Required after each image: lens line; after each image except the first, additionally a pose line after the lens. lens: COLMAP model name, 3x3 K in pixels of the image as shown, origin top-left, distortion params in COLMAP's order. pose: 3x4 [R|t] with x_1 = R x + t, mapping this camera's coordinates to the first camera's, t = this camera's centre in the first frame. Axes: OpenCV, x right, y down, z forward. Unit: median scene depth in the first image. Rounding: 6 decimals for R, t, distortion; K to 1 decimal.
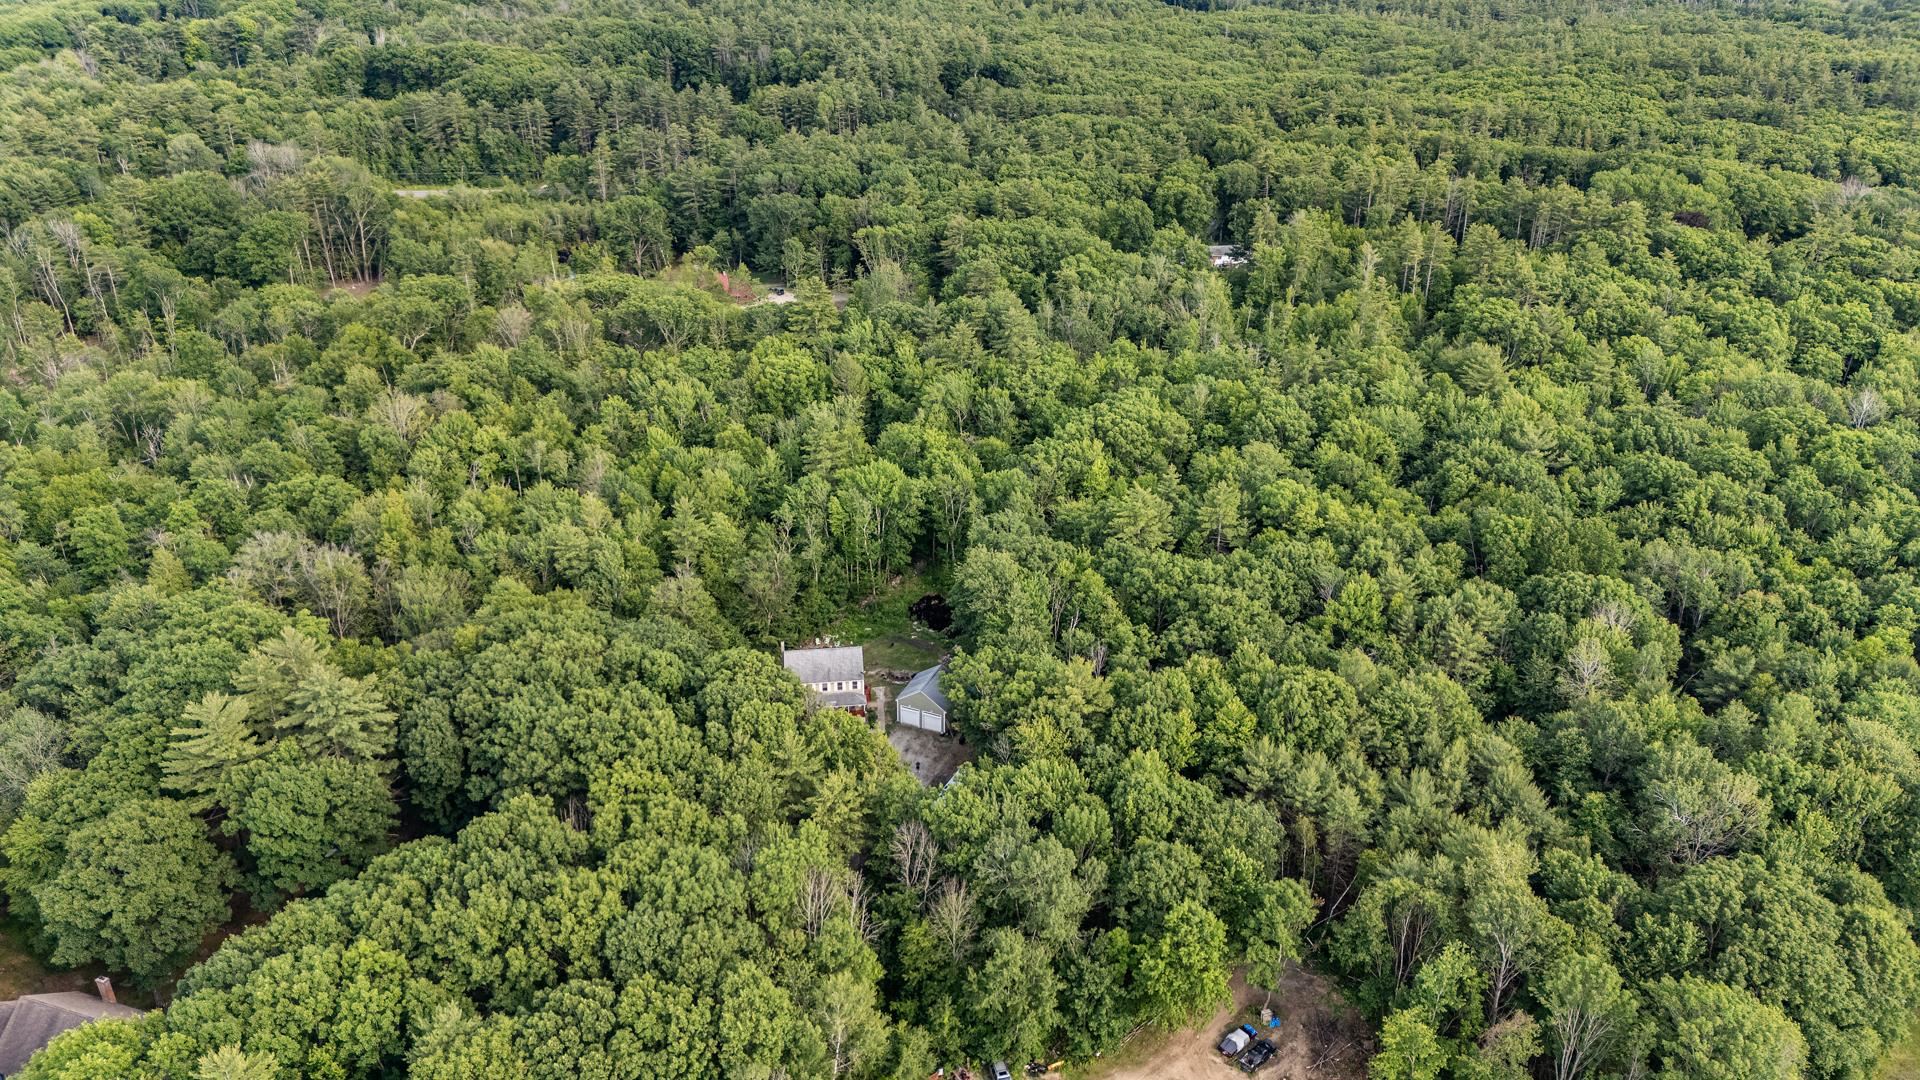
lens RADIAL K [[1432.6, 0, 960.0], [0, 1432.6, 540.0], [0, 0, 1]] dist [0.154517, -0.299429]
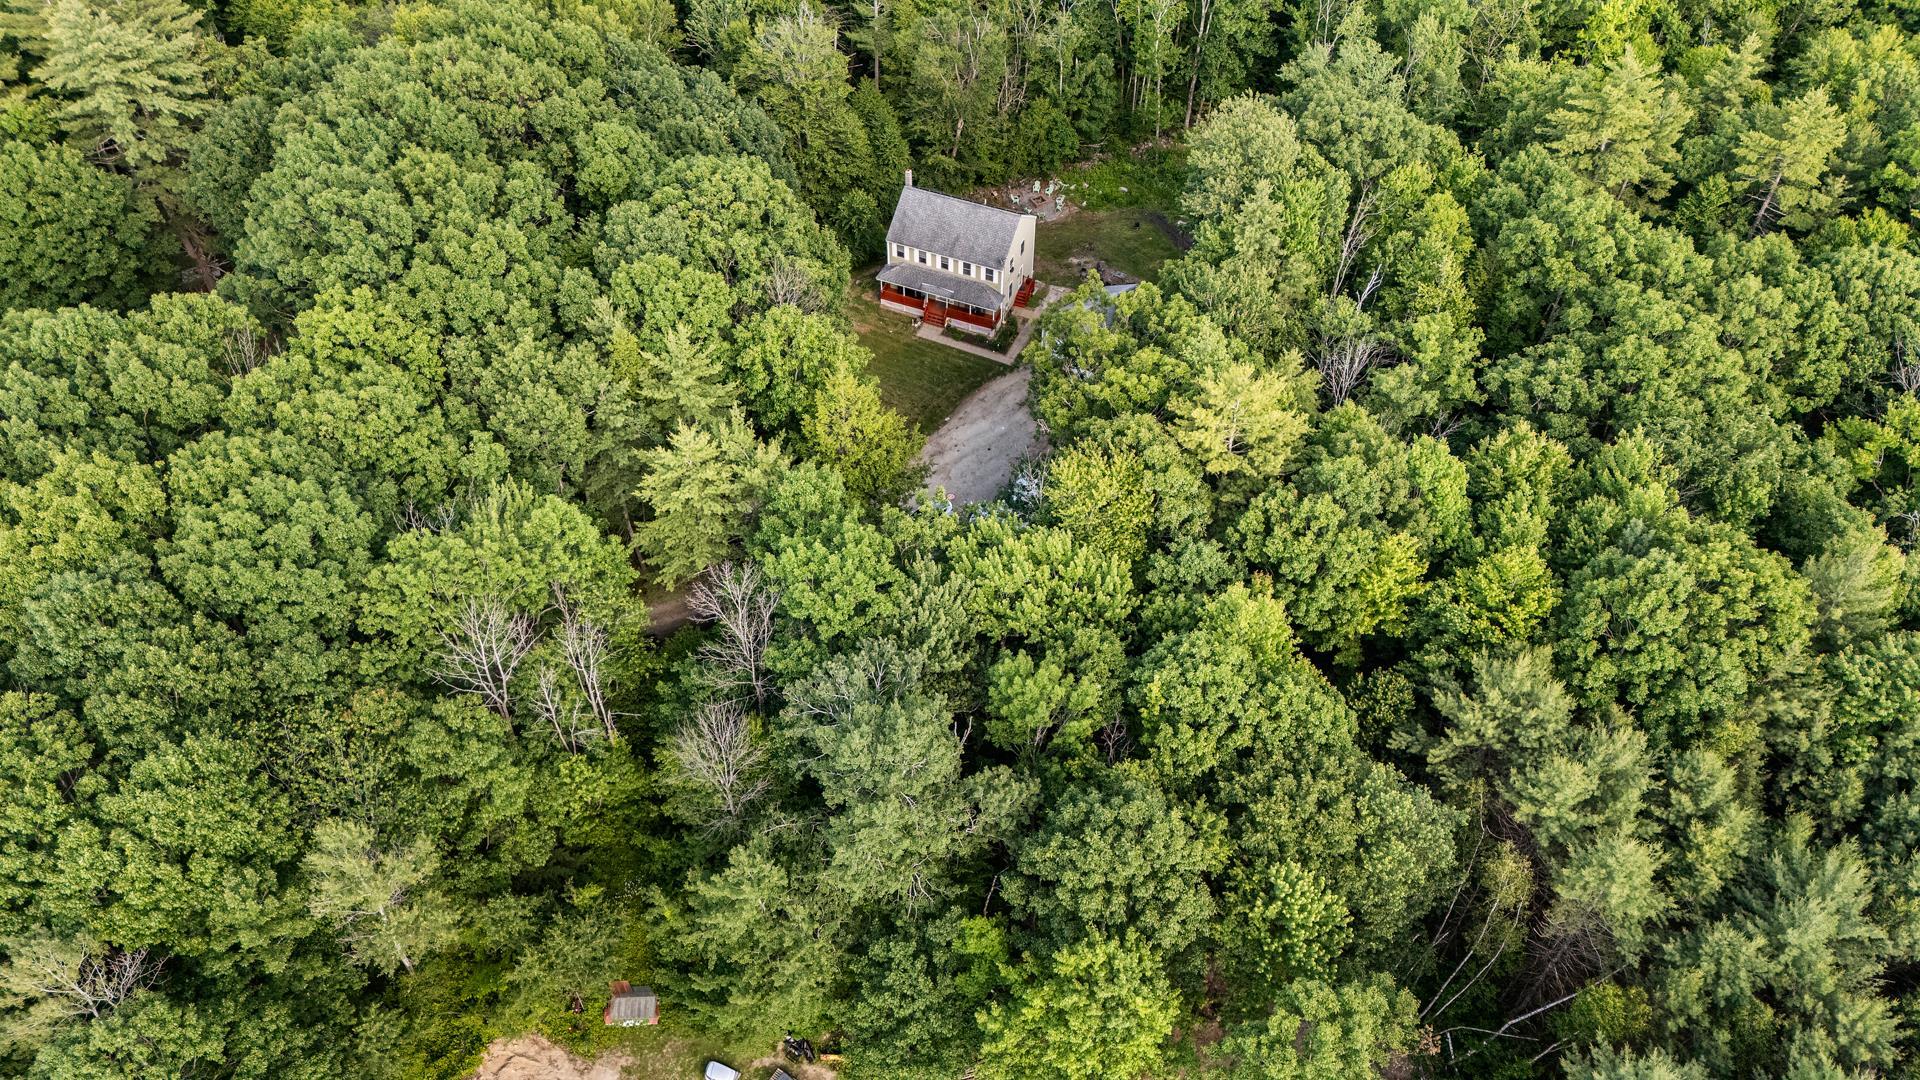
lens RADIAL K [[1437.9, 0, 960.0], [0, 1437.9, 540.0], [0, 0, 1]] dist [0.078878, -0.085672]
pose [[0.872202, 0.361176, -0.329872, 0.160709], [-0.229011, 0.897425, 0.377070, -0.026520], [0.432224, -0.253337, 0.865449, 0.438065]]
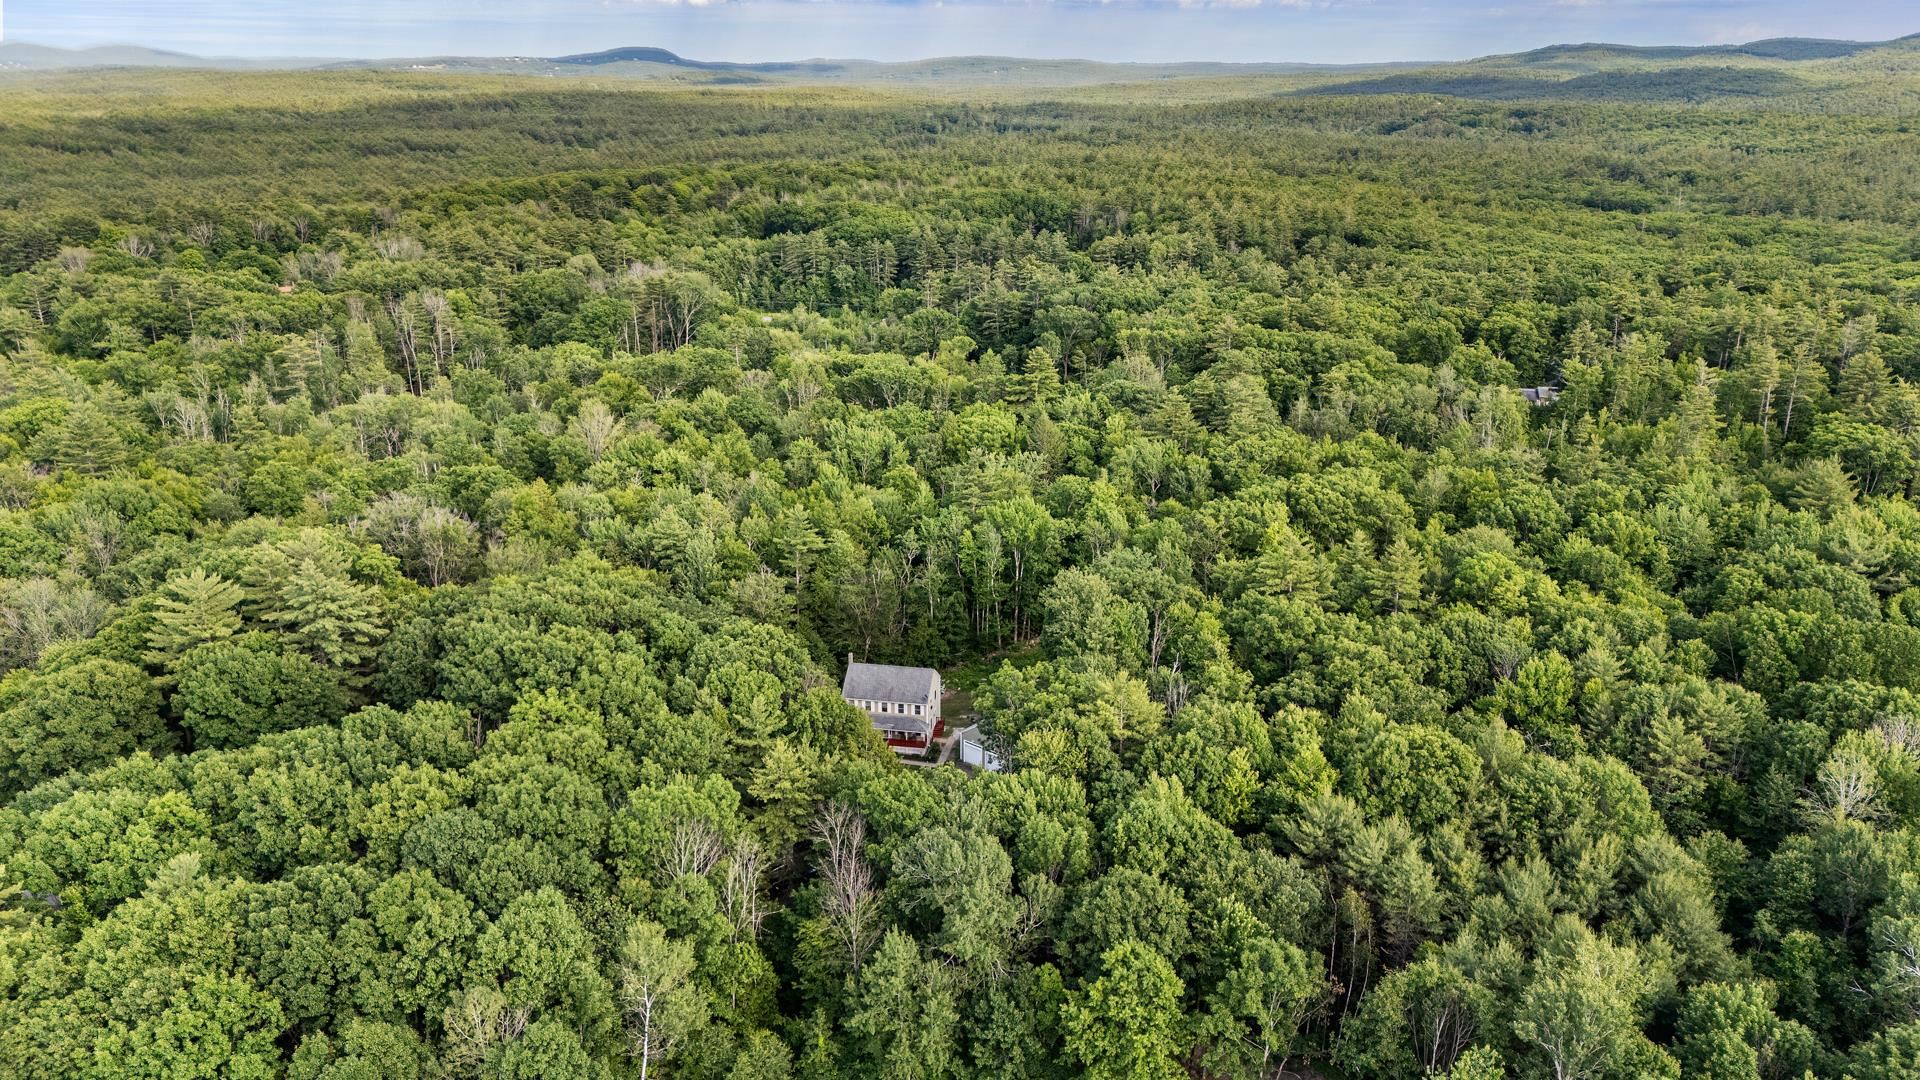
lens RADIAL K [[1423.0, 0, 954.1], [0, 1423.0, 554.7], [0, 0, 1]] dist [0.080721, -0.076377]
pose [[0.953728, 0.095164, -0.285214, 0.188868], [-0.135046, 0.983105, -0.123561, 0.113241], [0.268637, 0.156360, 0.950466, 0.165639]]
